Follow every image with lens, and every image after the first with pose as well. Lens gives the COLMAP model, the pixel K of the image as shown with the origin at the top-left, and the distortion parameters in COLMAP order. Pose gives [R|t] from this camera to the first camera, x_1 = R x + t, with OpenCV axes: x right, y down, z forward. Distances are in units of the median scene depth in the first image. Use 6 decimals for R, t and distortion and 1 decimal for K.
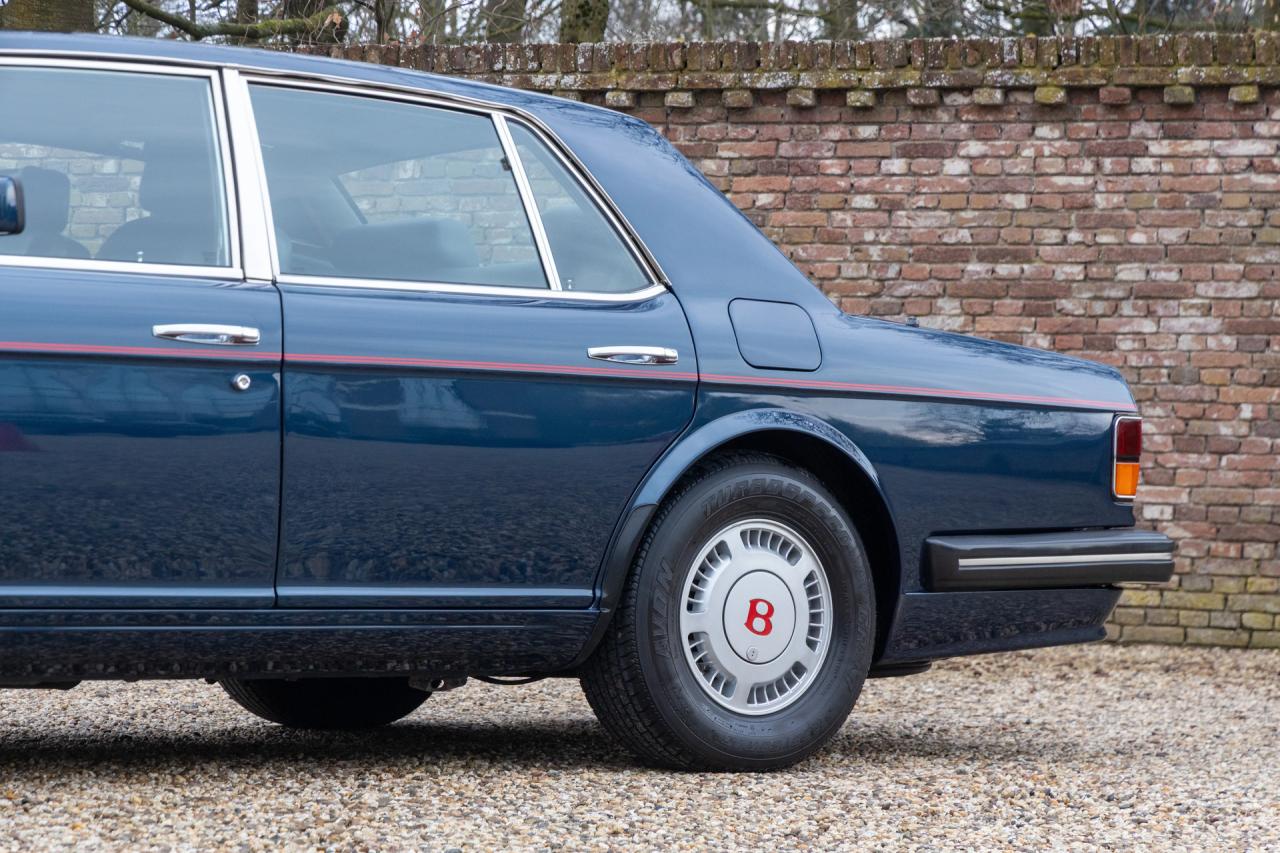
lens RADIAL K [[3752.7, 0, 691.1], [0, 3752.7, 428.3], [0, 0, 1]] dist [0.074010, -0.631178]
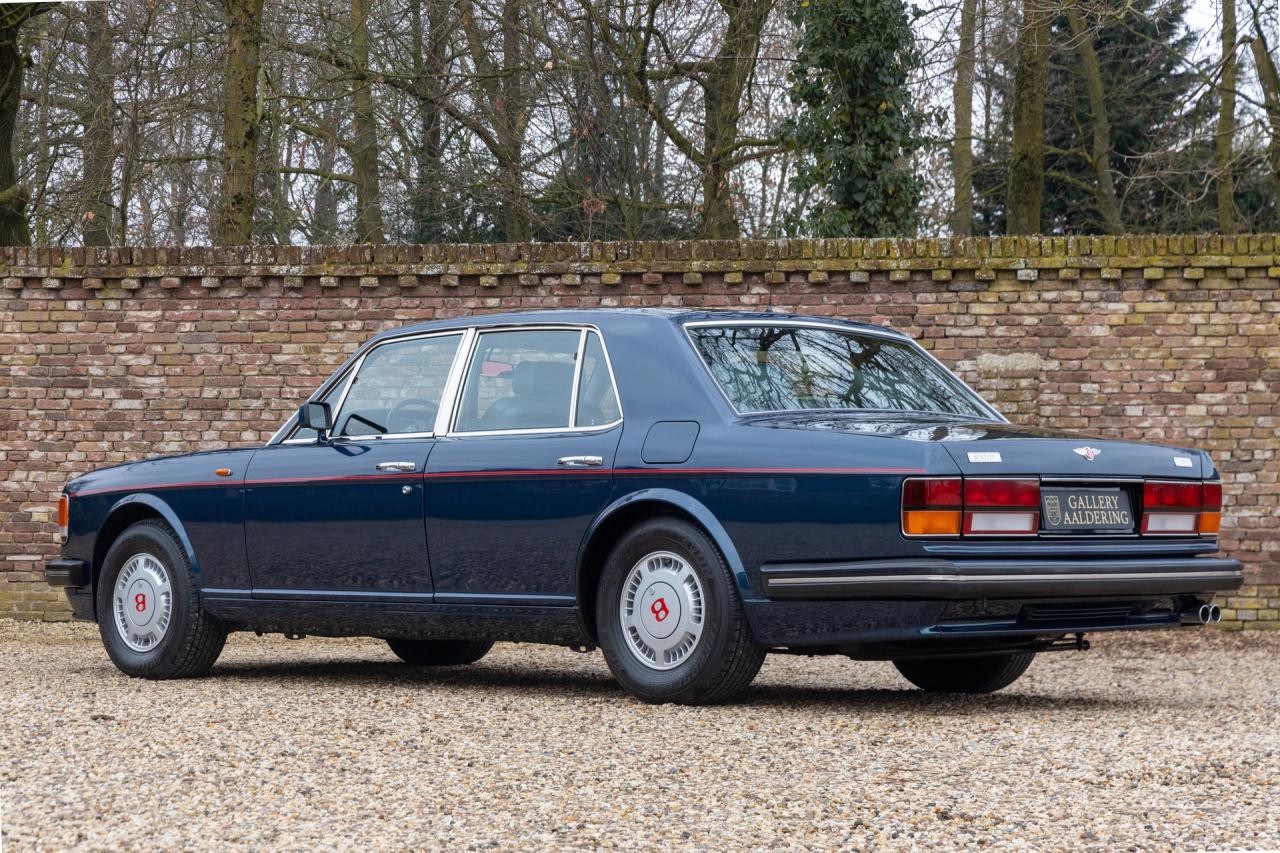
lens RADIAL K [[2992.3, 0, 677.2], [0, 2992.3, 446.1], [0, 0, 1]] dist [0.074828, -0.422145]
pose [[0.985918, -0.018534, 0.166200, -0.085533], [0.019986, 0.999775, -0.007071, -0.009224], [-0.166031, 0.010293, 0.986067, -0.235327]]
